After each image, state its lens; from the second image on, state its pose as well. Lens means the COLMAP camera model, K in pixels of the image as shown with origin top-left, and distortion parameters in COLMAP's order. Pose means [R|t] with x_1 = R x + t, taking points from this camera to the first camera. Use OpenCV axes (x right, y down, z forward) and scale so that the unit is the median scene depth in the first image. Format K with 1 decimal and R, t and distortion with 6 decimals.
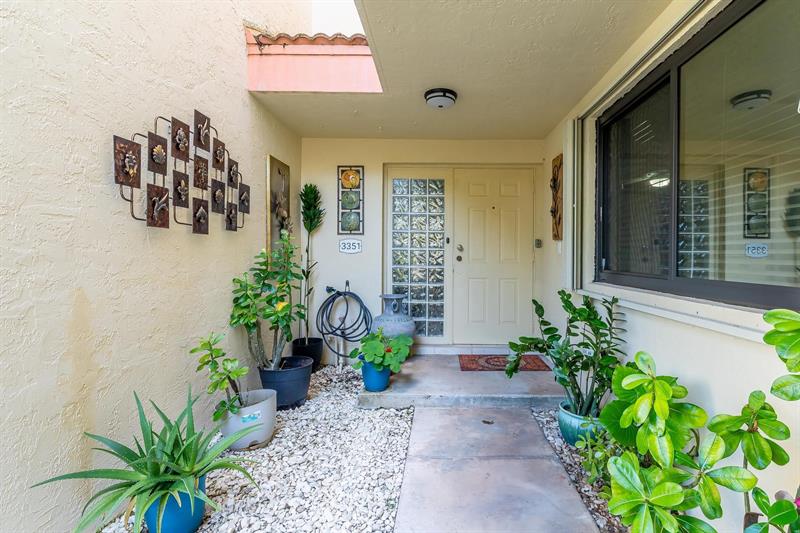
lens RADIAL K [[382.9, 0, 439.6], [0, 382.9, 259.3], [0, 0, 1]] dist [-0.002147, 0.000135]
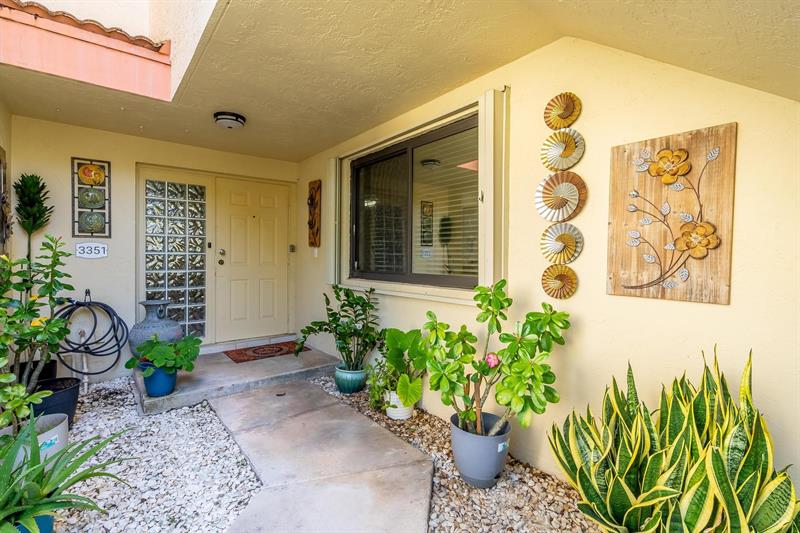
lens RADIAL K [[363.7, 0, 400.9], [0, 363.7, 271.8], [0, 0, 1]] dist [-0.002649, 0.000277]
pose [[0.774268, -0.033418, 0.631975, -0.236613], [0.009525, 0.999107, 0.041162, -0.014302], [-0.632786, -0.025851, 0.773895, -0.116749]]
